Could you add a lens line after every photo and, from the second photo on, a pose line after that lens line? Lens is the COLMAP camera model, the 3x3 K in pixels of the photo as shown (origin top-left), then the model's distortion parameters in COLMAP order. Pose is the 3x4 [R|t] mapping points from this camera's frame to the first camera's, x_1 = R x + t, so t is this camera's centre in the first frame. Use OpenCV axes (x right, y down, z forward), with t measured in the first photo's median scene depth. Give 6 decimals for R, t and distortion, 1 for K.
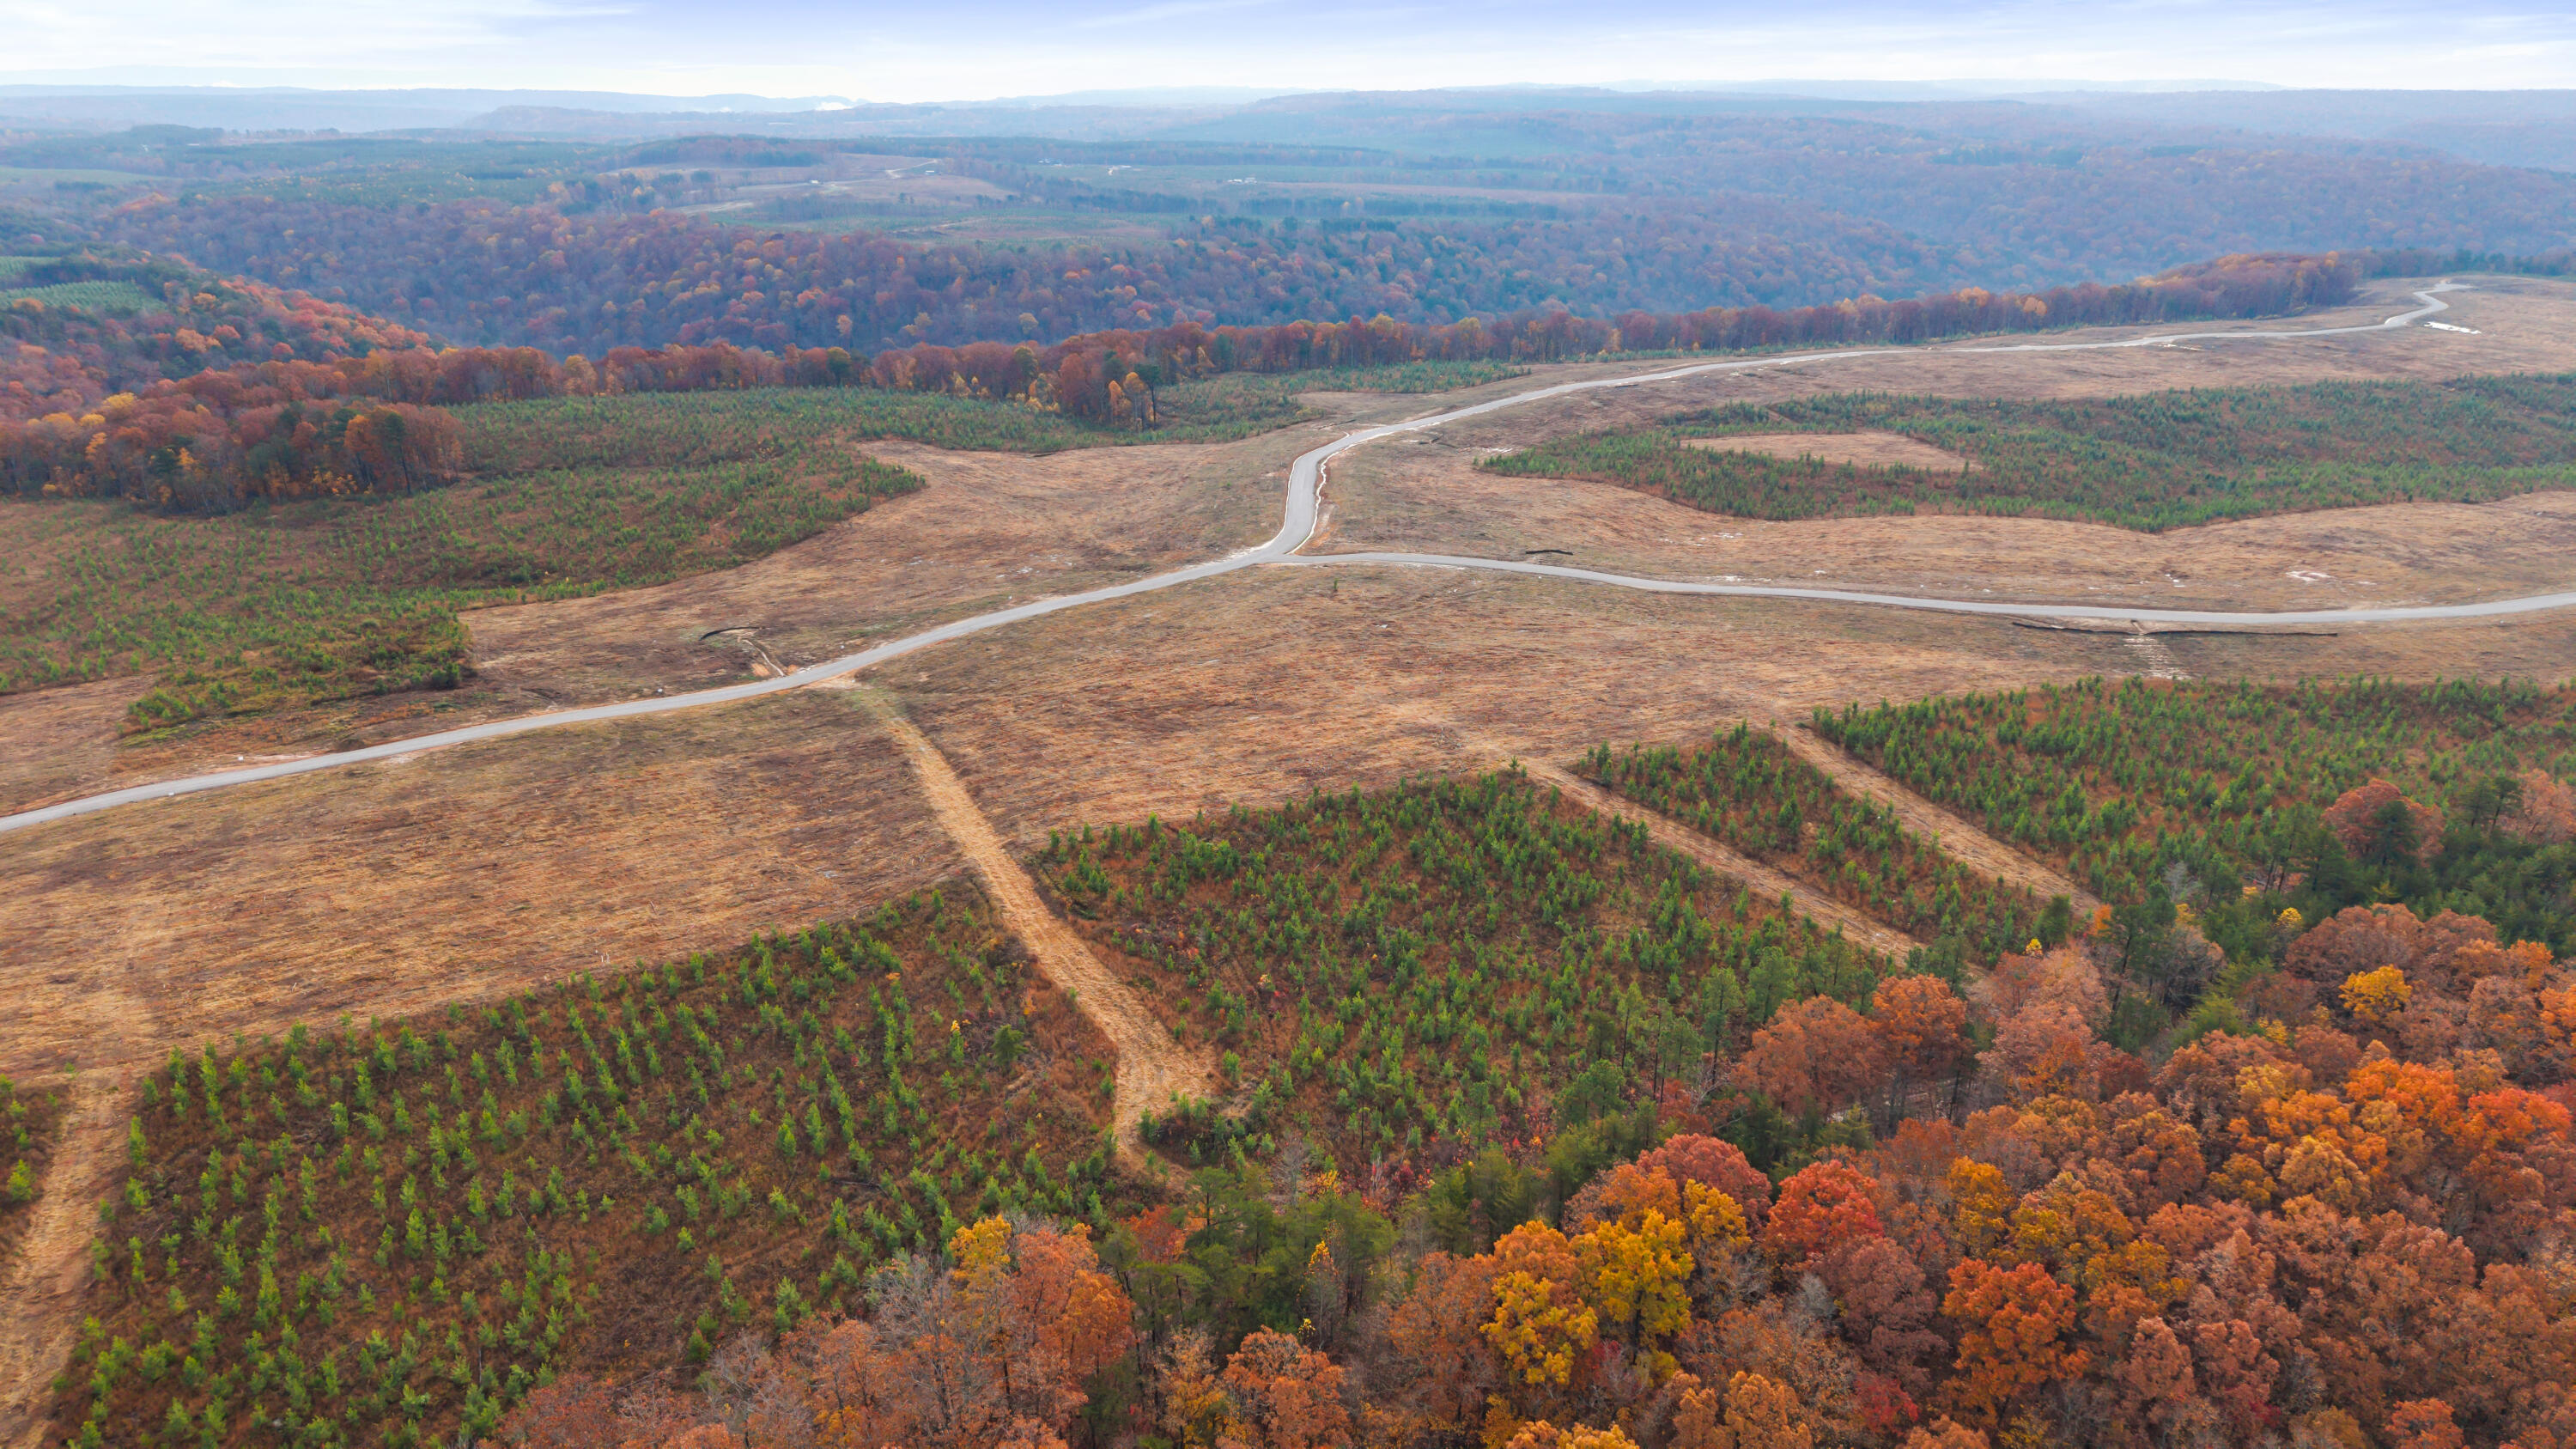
lens RADIAL K [[1729.0, 0, 1275.8], [0, 1729.0, 724.8], [0, 0, 1]] dist [0.031156, -0.030910]
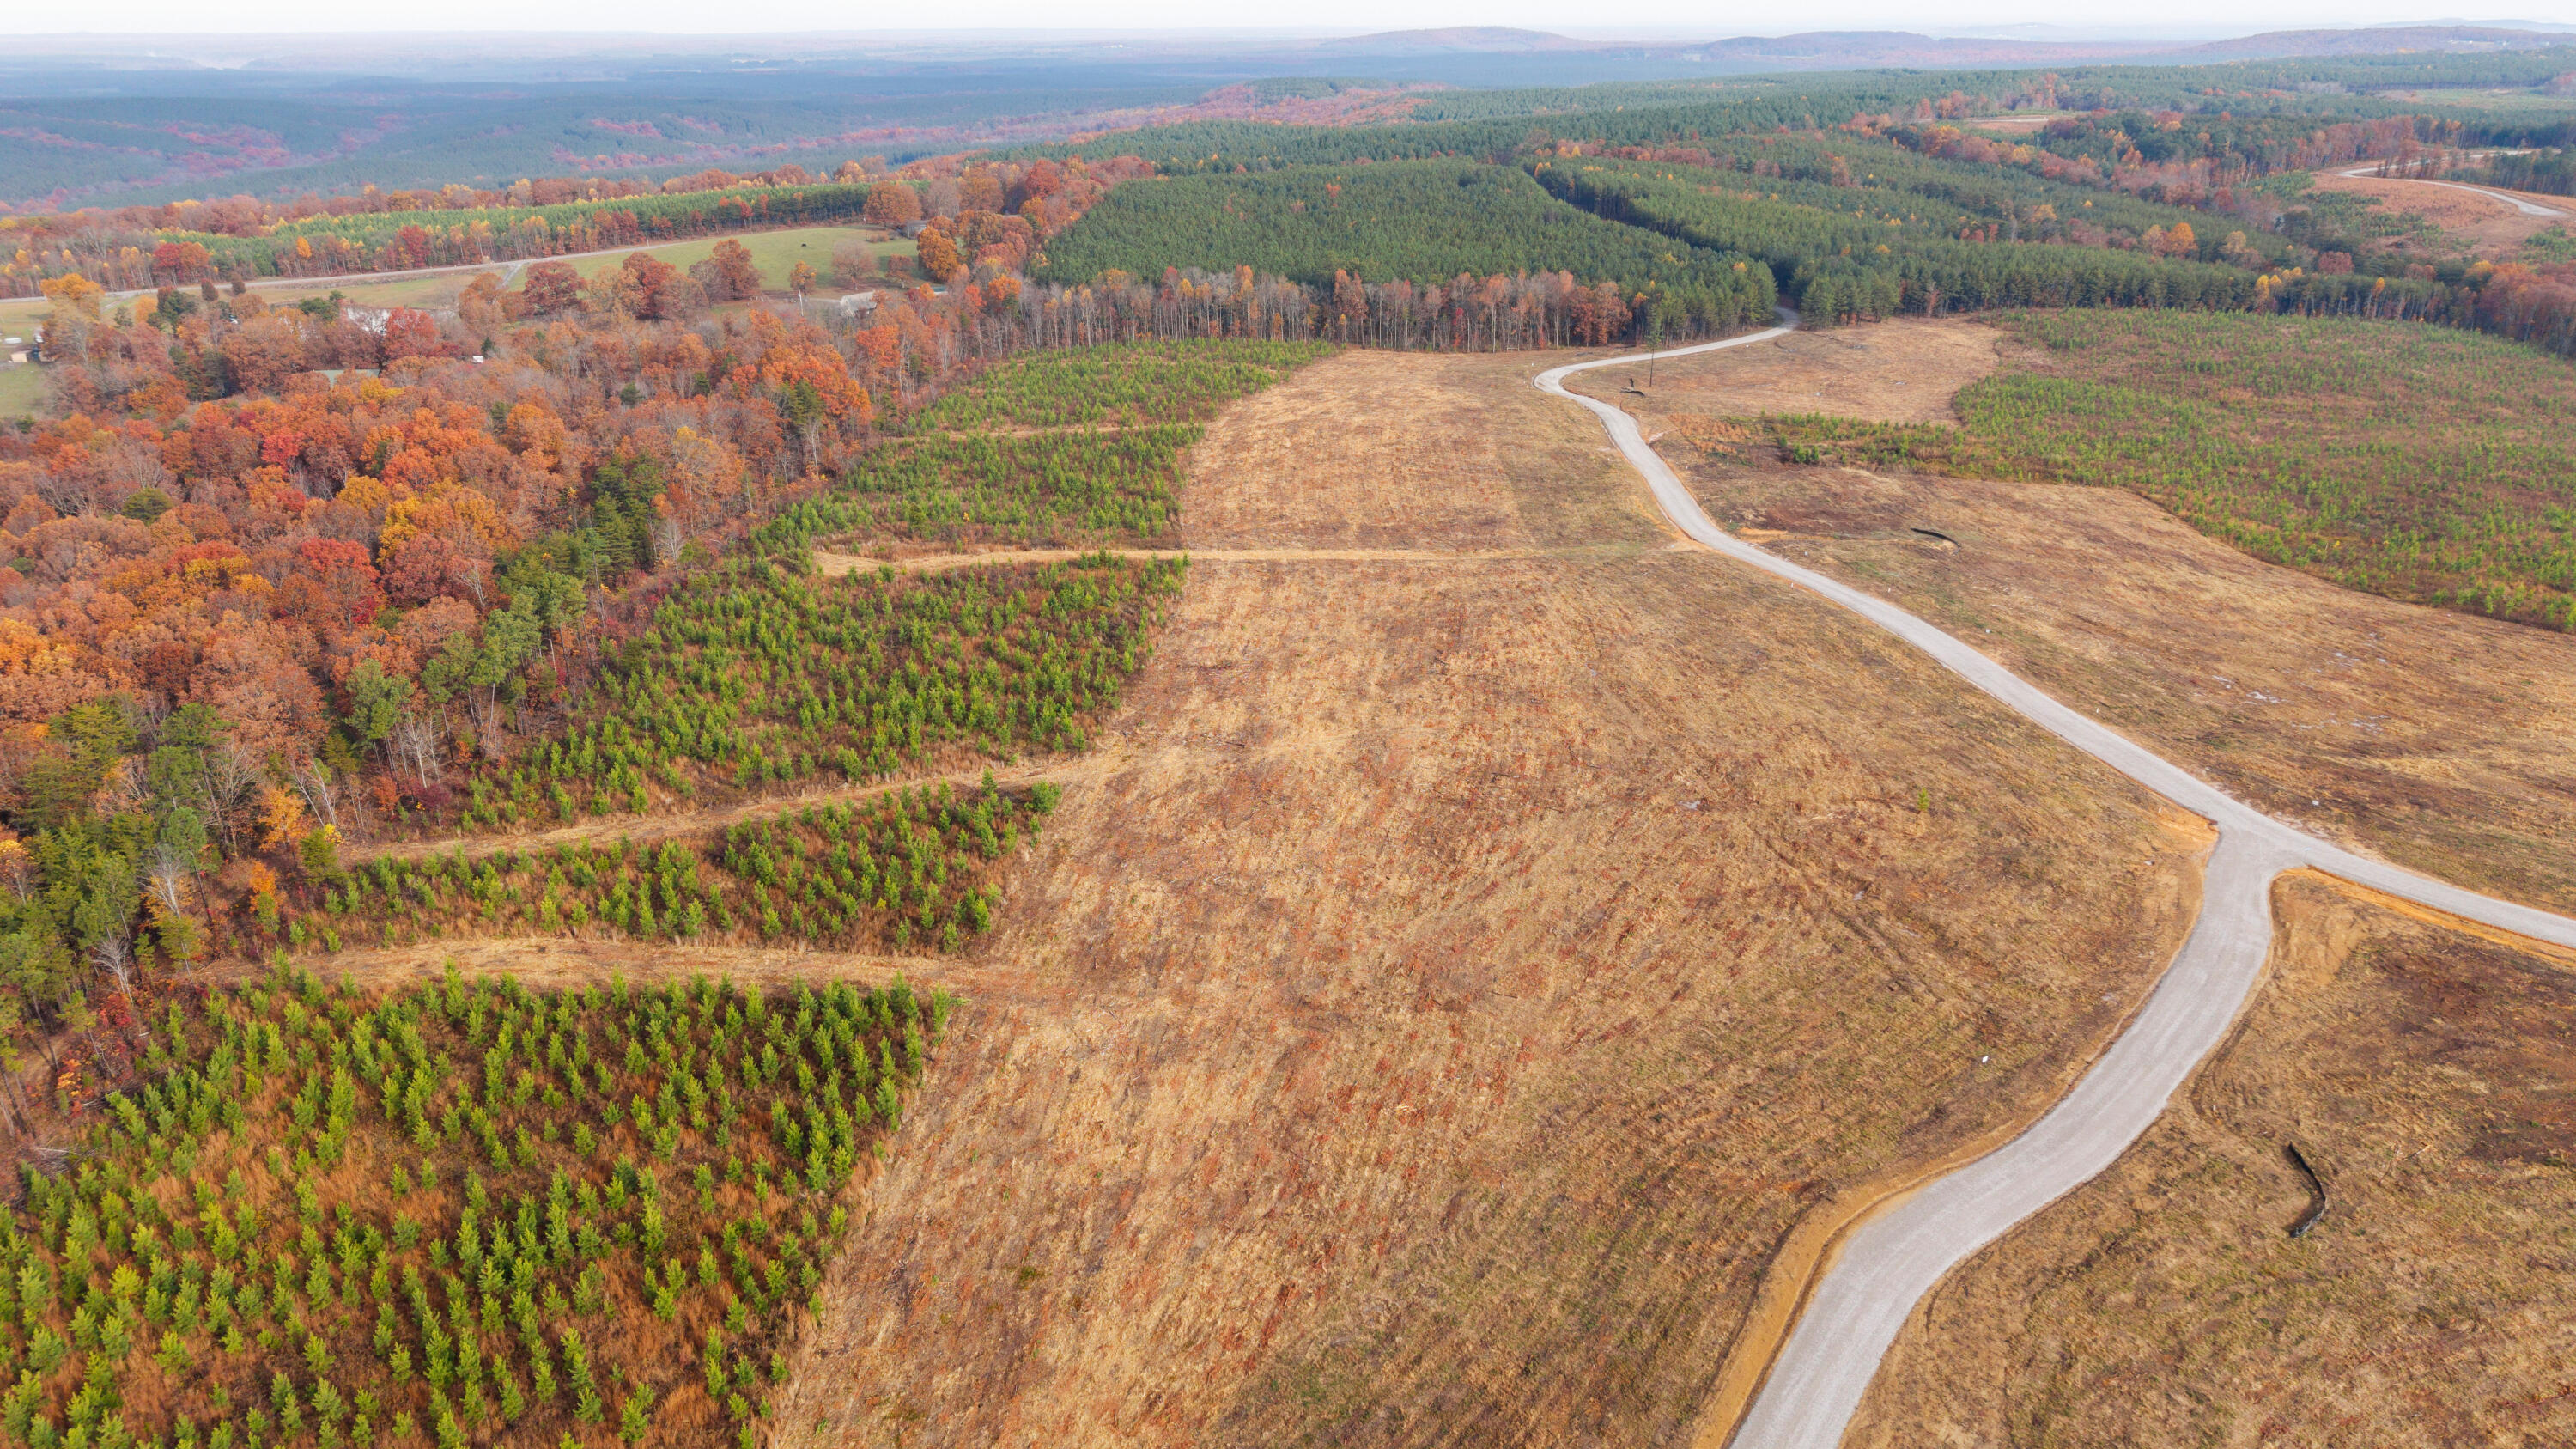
lens RADIAL K [[1729.0, 0, 1277.2], [0, 1729.0, 722.8], [0, 0, 1]] dist [0.031156, -0.030910]
pose [[-0.484022, 0.331620, -0.809784, 0.505031], [-0.310808, 0.799916, 0.513354, -0.287844], [0.817998, 0.500162, -0.284107, 0.906990]]
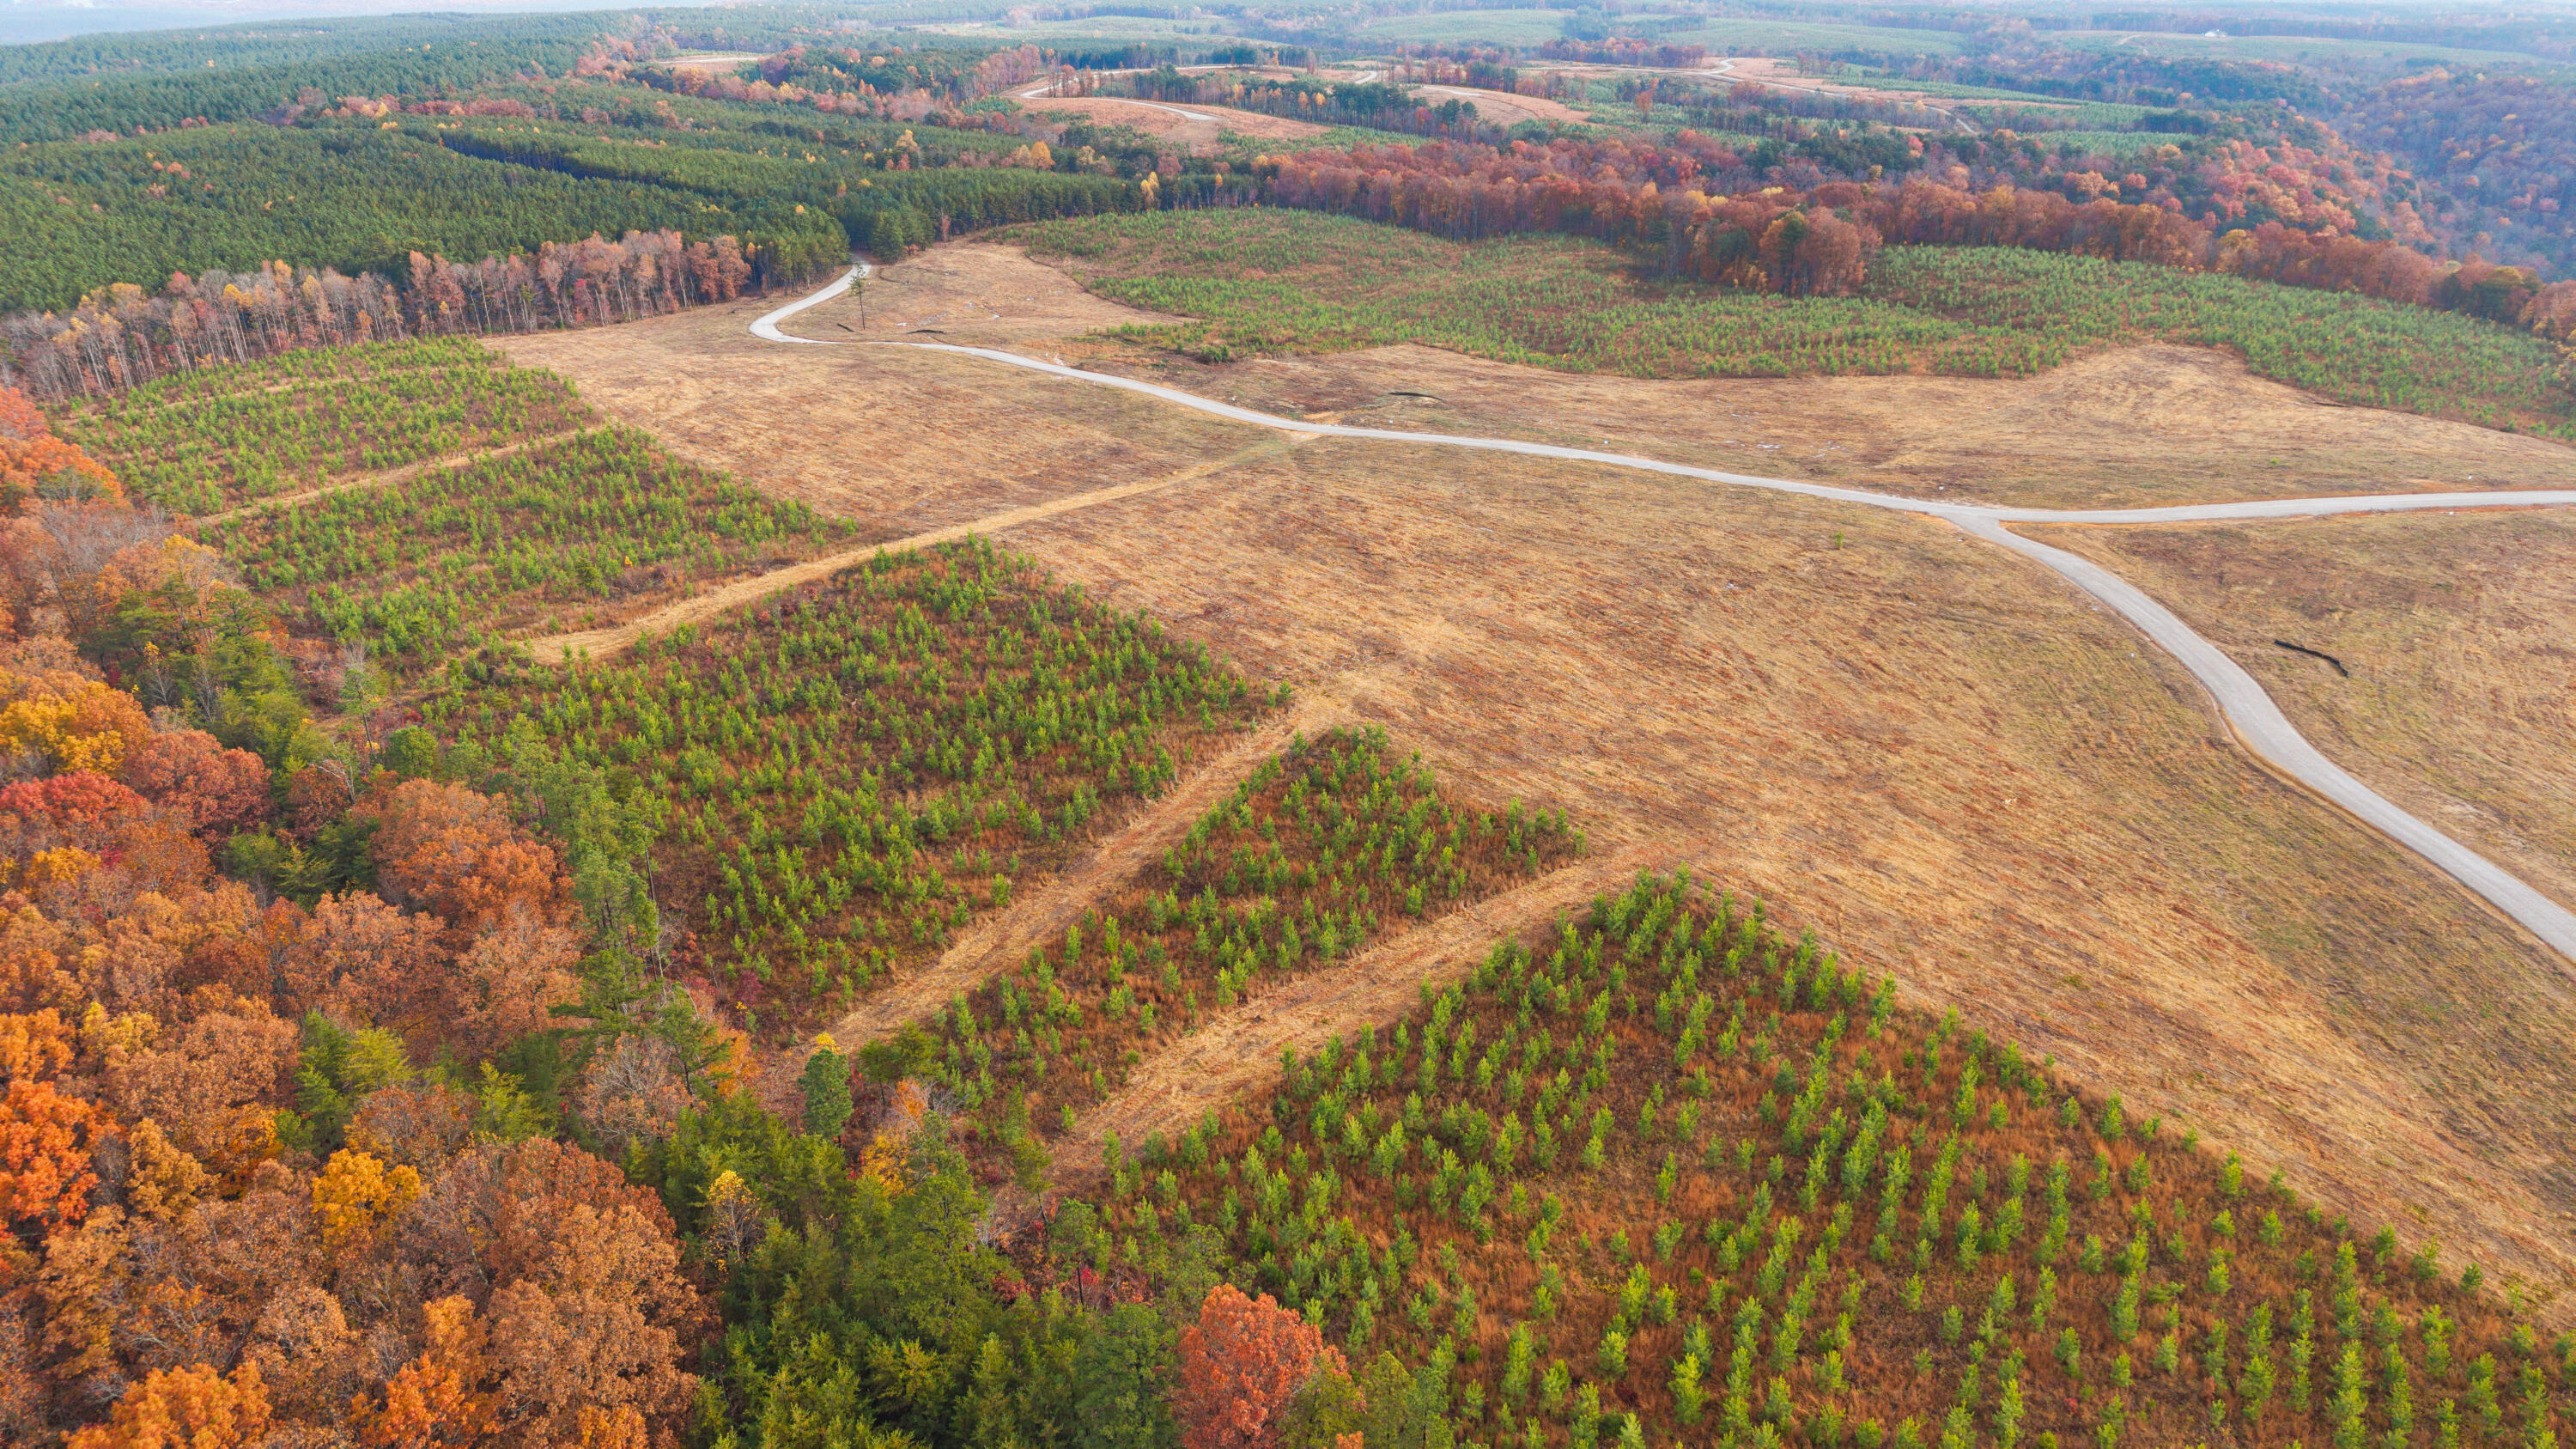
lens RADIAL K [[1729.0, 0, 1310.0], [0, 1729.0, 717.5], [0, 0, 1]] dist [0.031156, -0.030910]
pose [[0.295490, 0.385246, -0.874226, 0.576265], [-0.344983, 0.896371, 0.278399, -0.130006], [0.890883, 0.219329, 0.397772, 0.494973]]
